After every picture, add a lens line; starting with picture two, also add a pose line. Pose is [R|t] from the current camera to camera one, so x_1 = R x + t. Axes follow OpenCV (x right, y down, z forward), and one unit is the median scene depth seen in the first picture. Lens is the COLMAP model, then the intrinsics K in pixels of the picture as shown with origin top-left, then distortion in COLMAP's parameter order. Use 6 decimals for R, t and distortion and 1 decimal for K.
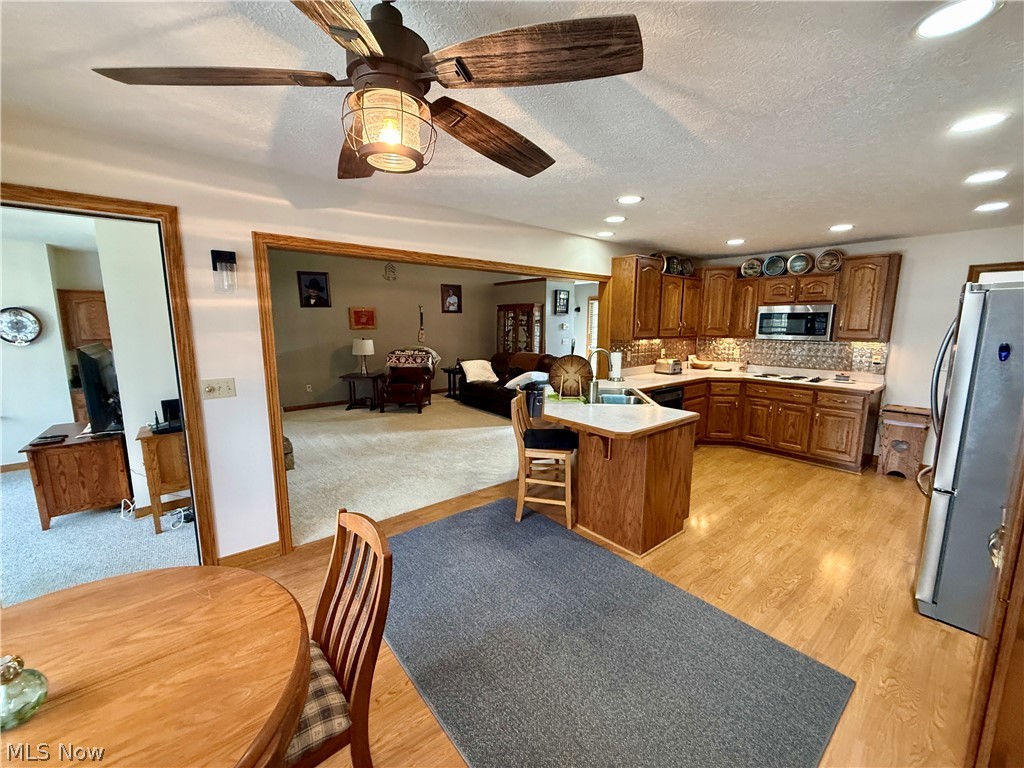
lens RADIAL K [[407.8, 0, 512.0], [0, 407.8, 385.9], [0, 0, 1]] dist [-0.001125, 0.000044]
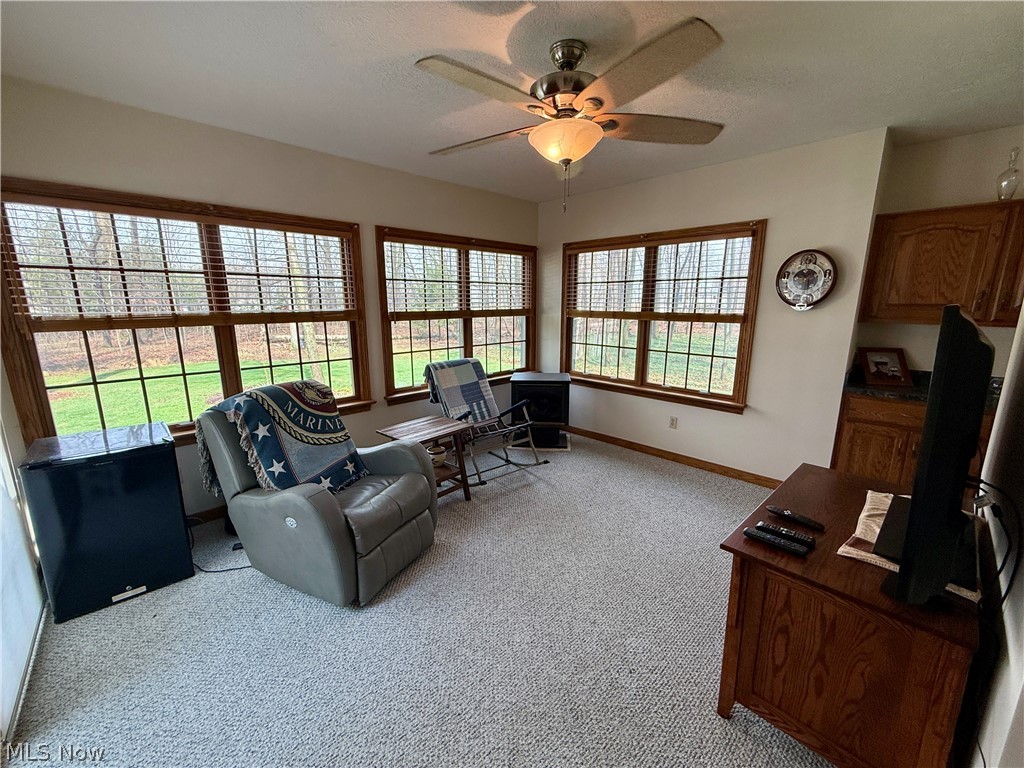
lens RADIAL K [[407.8, 0, 512.3], [0, 407.8, 381.1], [0, 0, 1]] dist [-0.001125, 0.000044]
pose [[0.076568, 0.198499, -0.977106, -0.587726], [-0.153180, 0.970690, 0.185192, -0.039108], [0.985227, 0.135494, 0.104730, 0.497351]]
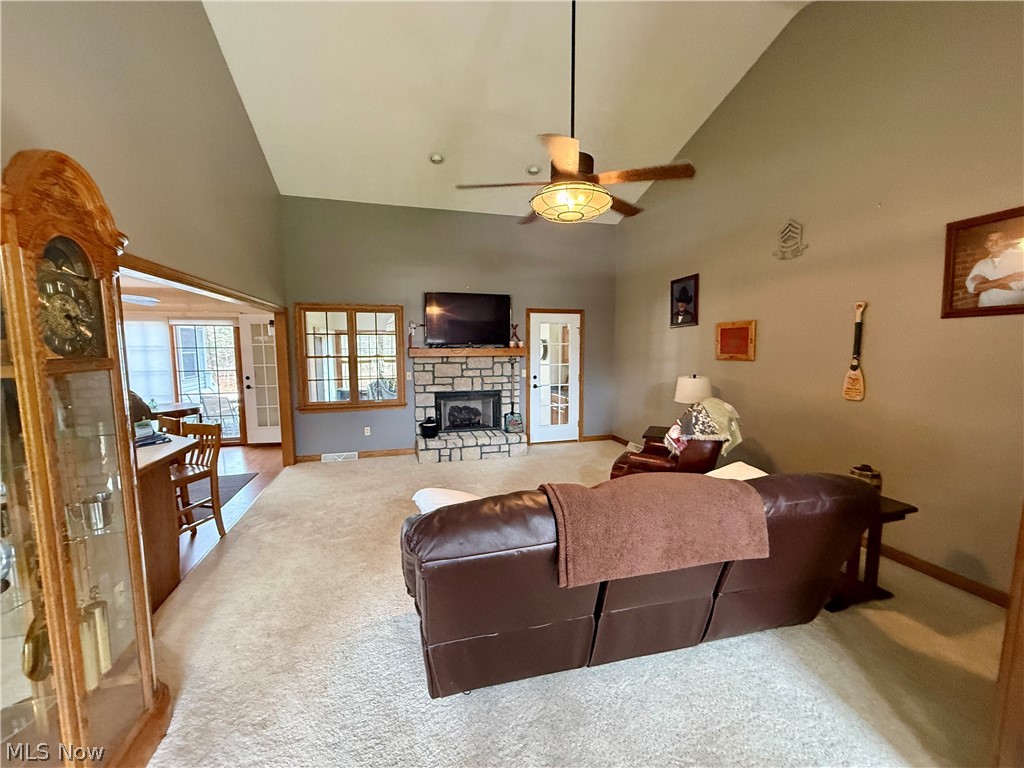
lens RADIAL K [[407.8, 0, 510.7], [0, 407.8, 385.5], [0, 0, 1]] dist [-0.001125, 0.000044]
pose [[-0.396430, 0.089079, -0.913733, 0.458243], [-0.140350, 0.977702, 0.156207, -0.252831], [0.907274, 0.190168, -0.375088, 1.587229]]
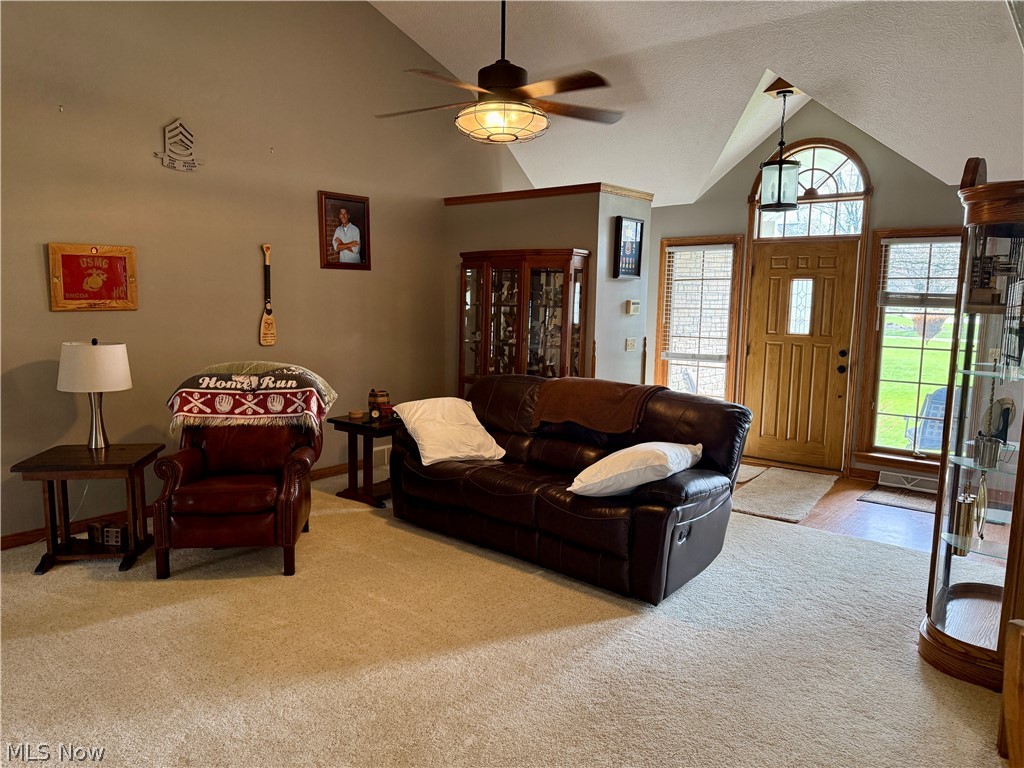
lens RADIAL K [[712.3, 0, 510.6], [0, 712.3, 389.3], [0, 0, 1]] dist [0.032557, -0.027338]
pose [[0.981547, -0.014991, 0.190634, -0.243365], [0.019687, 0.999547, -0.022763, -0.093694], [-0.190207, 0.026096, 0.981397, 0.617122]]
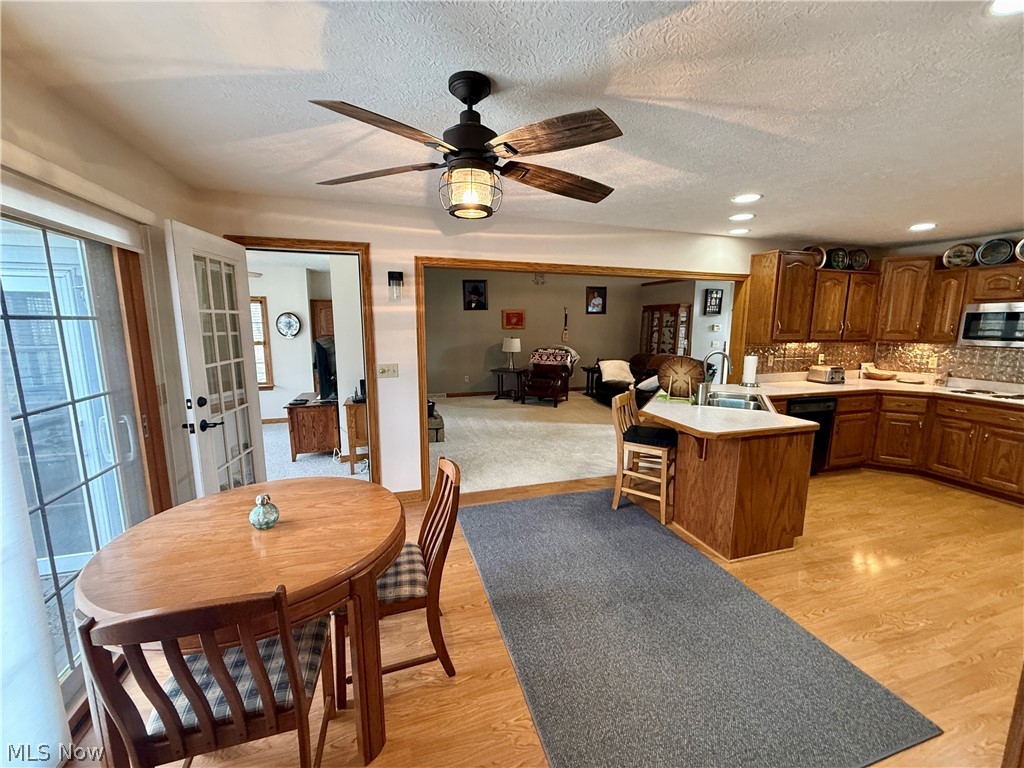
lens RADIAL K [[407.8, 0, 512.7], [0, 407.8, 385.9], [0, 0, 1]] dist [-0.001125, 0.000044]
pose [[0.926806, 0.059213, -0.370843, 0.099803], [-0.059807, 0.998161, 0.009910, 0.009784], [0.370747, 0.012995, 0.928643, -0.068311]]
